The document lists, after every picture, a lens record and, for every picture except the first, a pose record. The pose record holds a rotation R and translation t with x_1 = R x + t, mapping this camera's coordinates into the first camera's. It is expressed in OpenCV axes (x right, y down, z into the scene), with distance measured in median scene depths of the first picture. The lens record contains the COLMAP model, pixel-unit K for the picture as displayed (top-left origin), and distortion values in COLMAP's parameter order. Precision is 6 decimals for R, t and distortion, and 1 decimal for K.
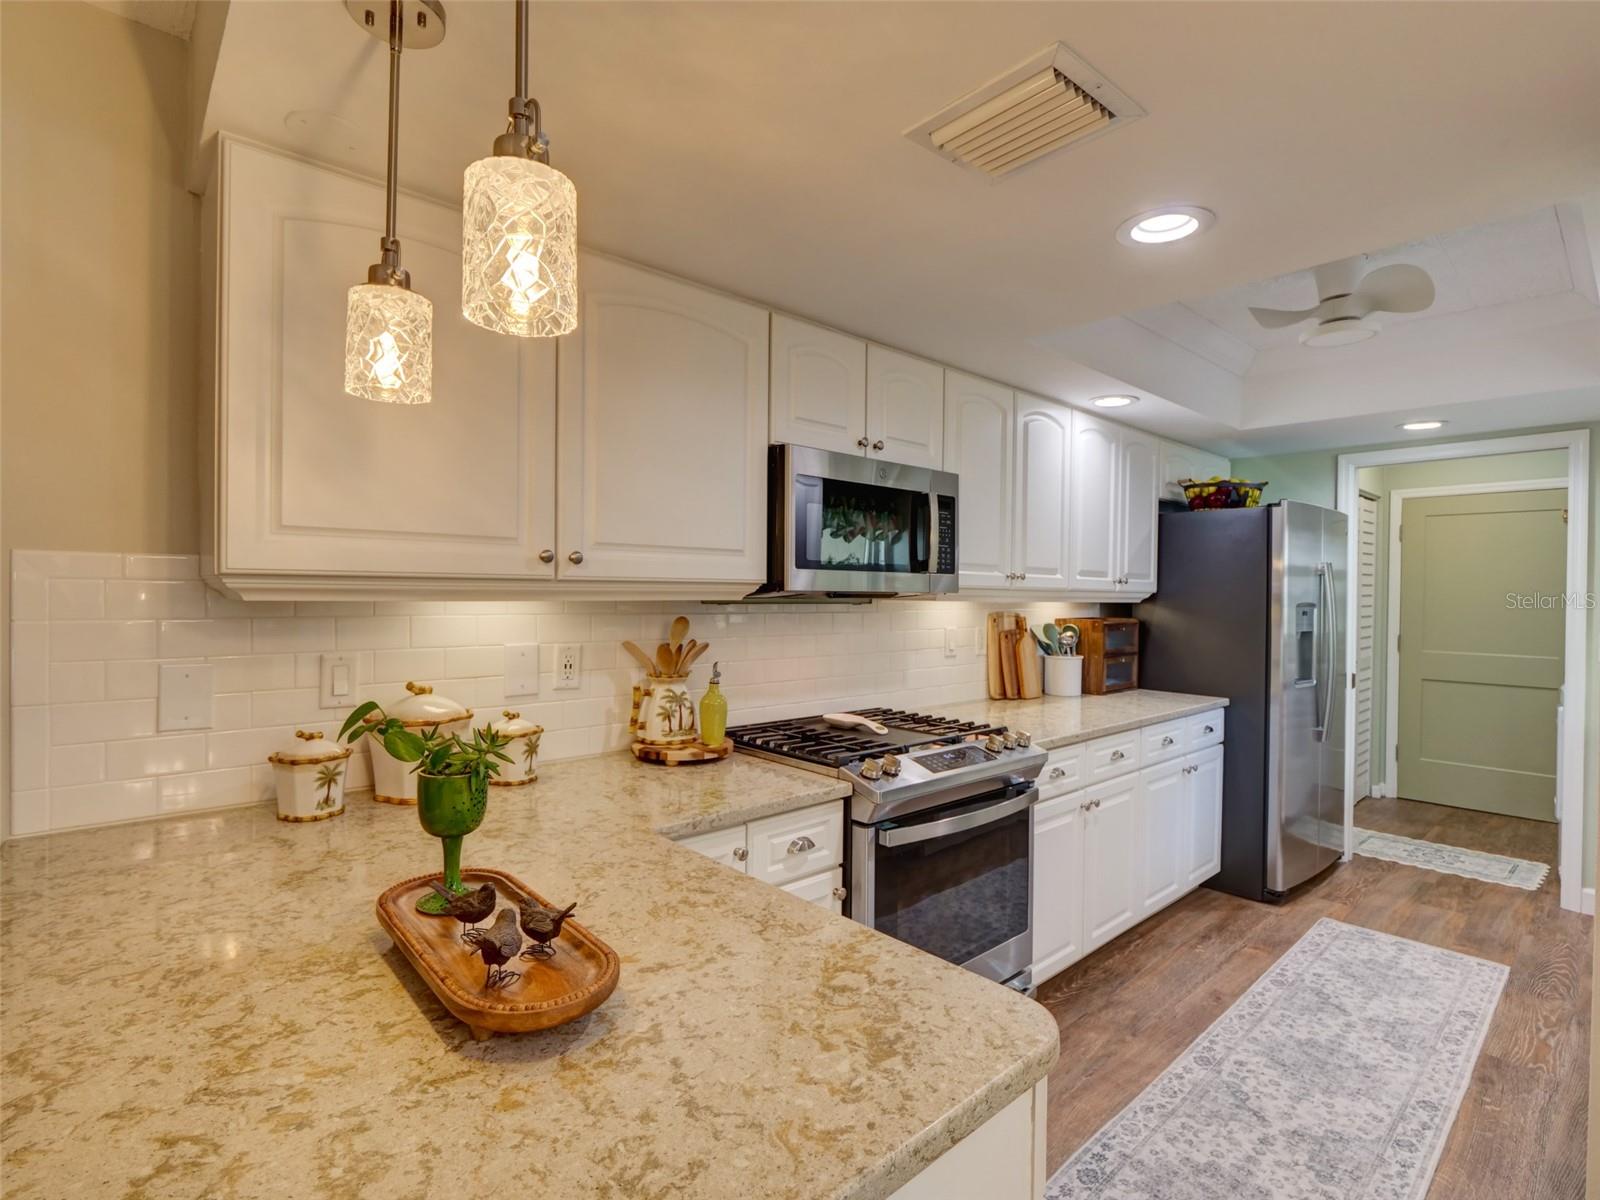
lens RADIAL K [[788.2, 0, 807.6], [0, 788.2, 597.8], [0, 0, 1]] dist [-0.005838, -0.000683]
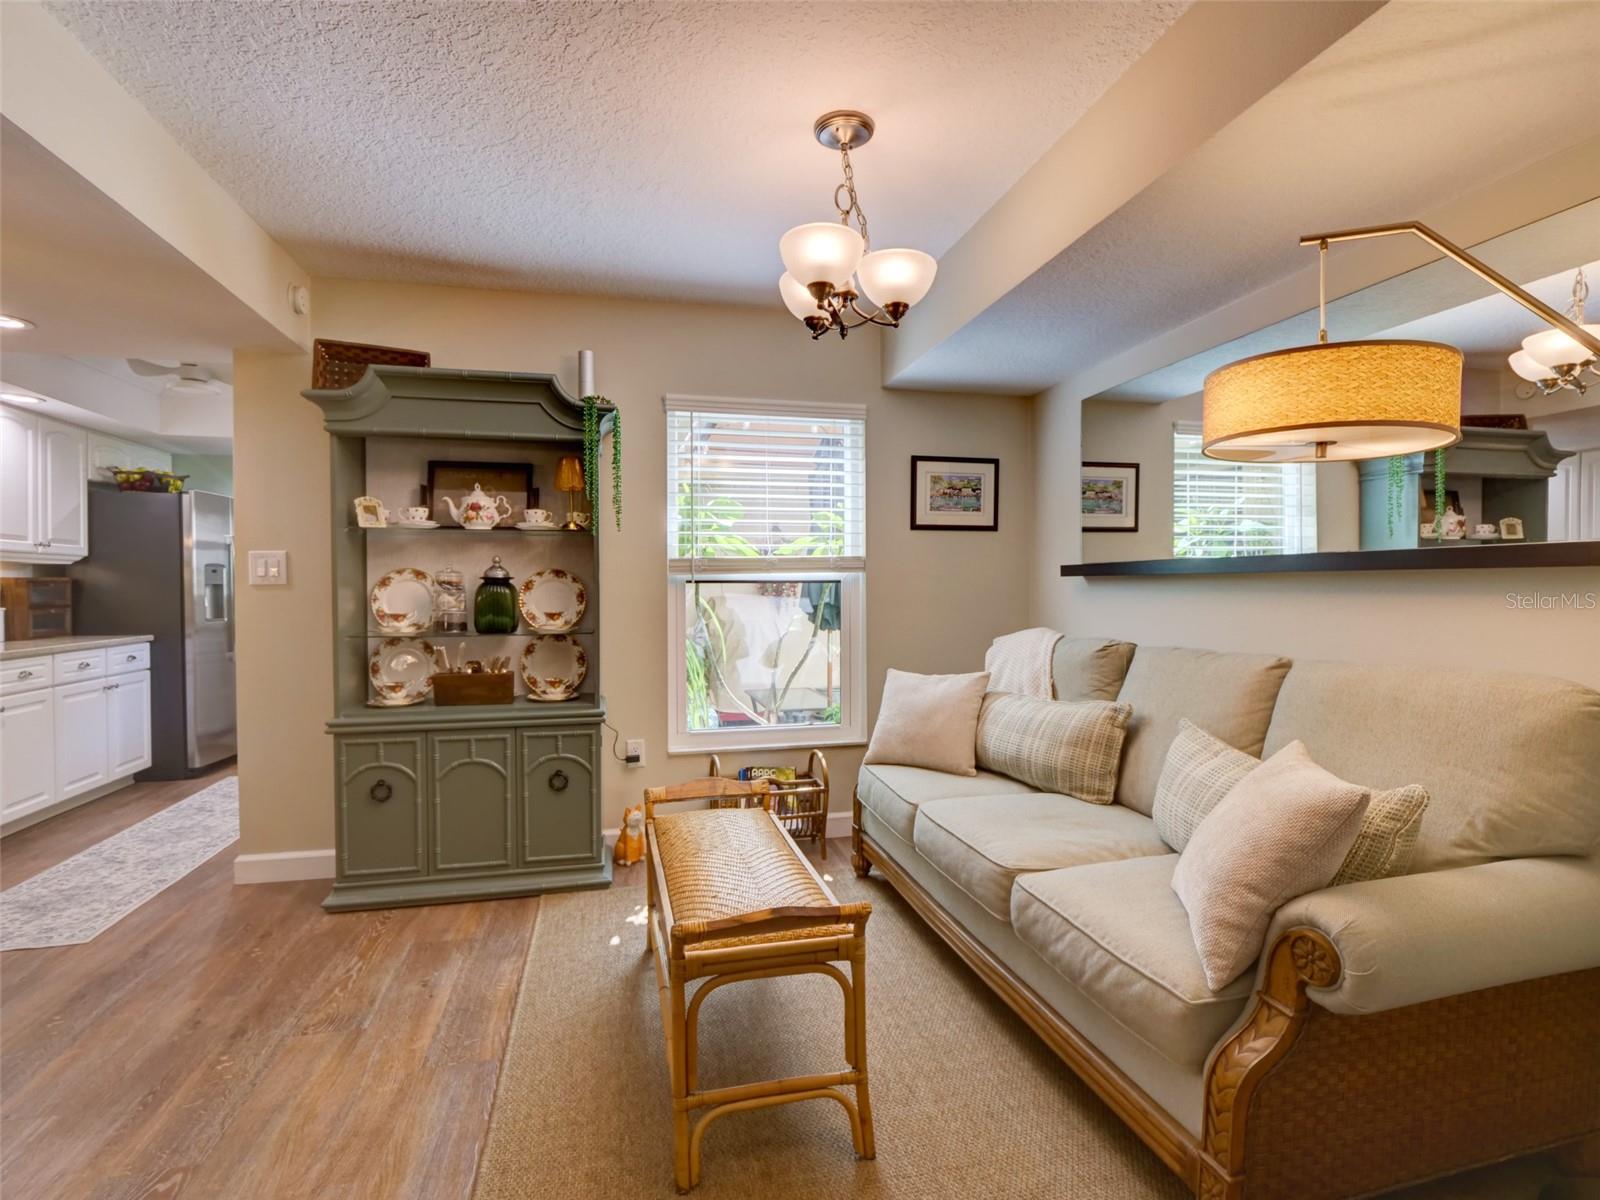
lens RADIAL K [[782.0, 0, 801.8], [0, 782.0, 597.9], [0, 0, 1]] dist [-0.011510, -0.000001]
pose [[0.482993, -0.026125, 0.875235, -0.082263], [0.010383, 0.999655, 0.024110, 0.043612], [-0.875563, -0.002557, 0.483097, -0.588506]]
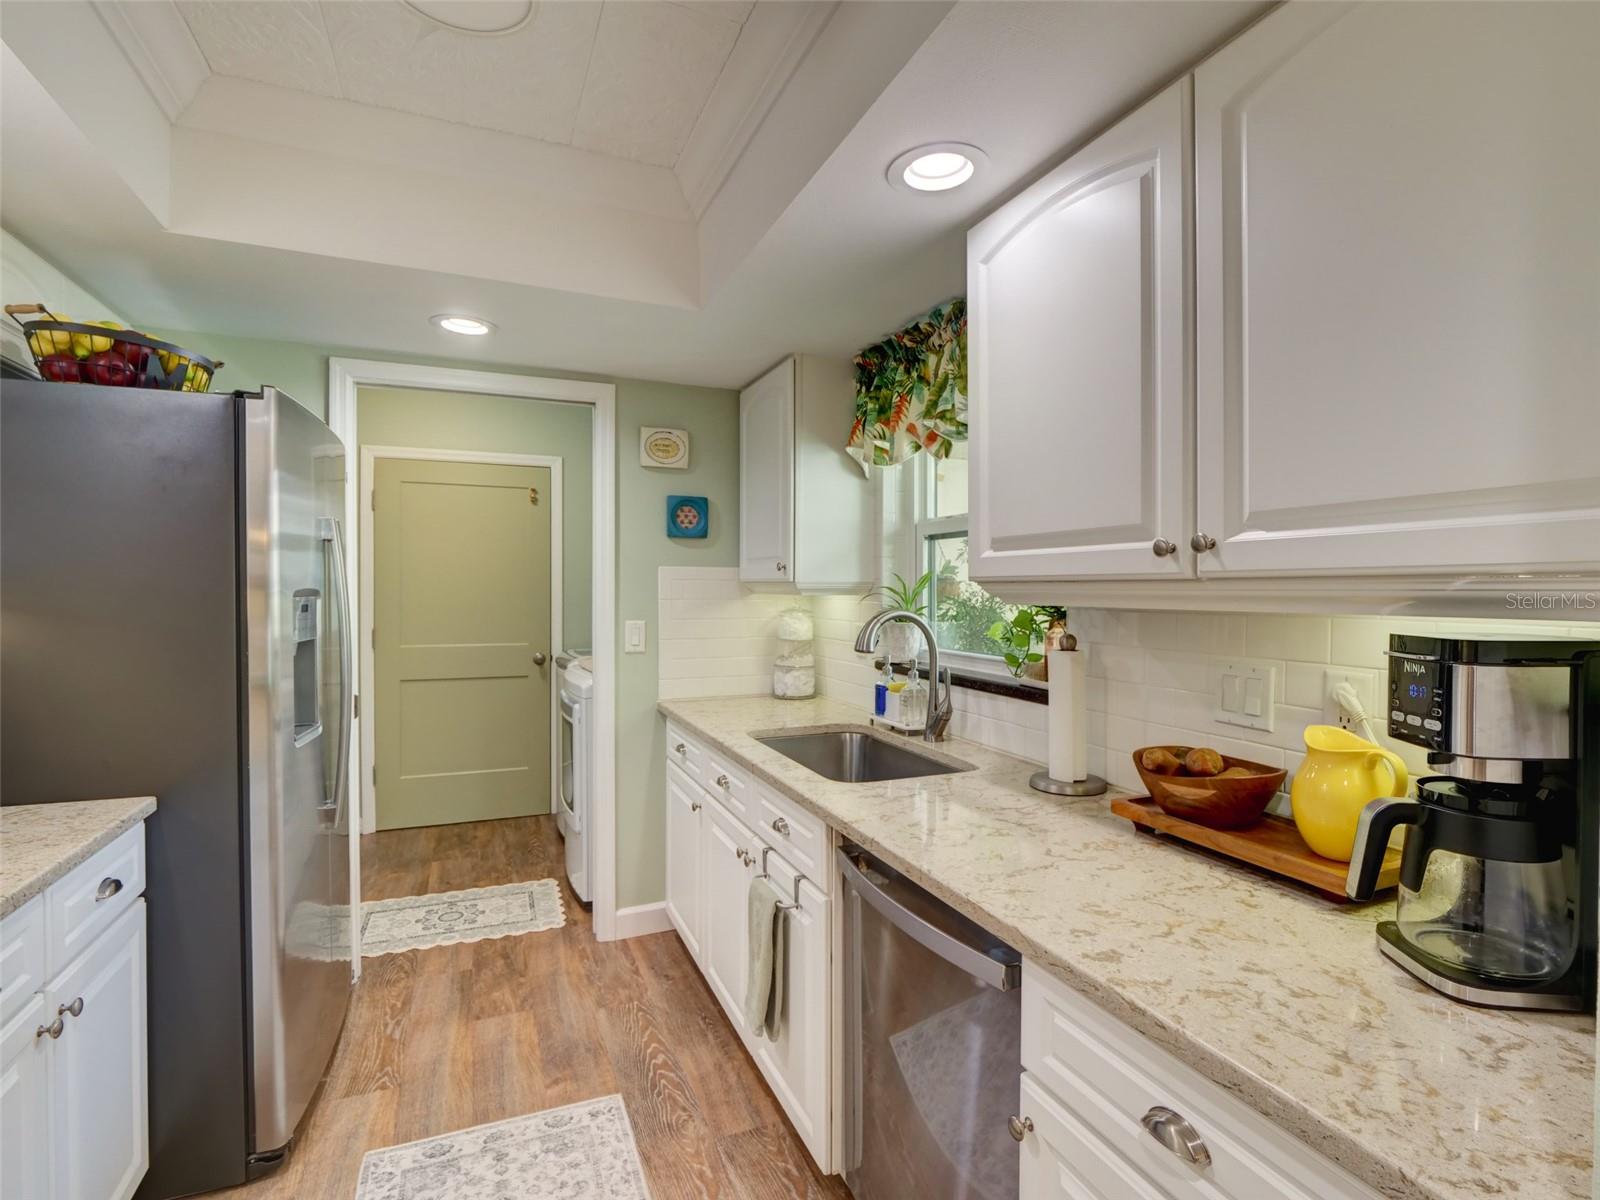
lens RADIAL K [[764.3, 0, 783.5], [0, 764.3, 600.3], [0, 0, 1]] dist [-0.013446, -0.000600]
pose [[0.341020, -0.024859, 0.939727, 0.238745], [0.005210, 0.999685, 0.024555, 0.002603], [-0.940042, -0.003478, 0.341042, 0.487259]]
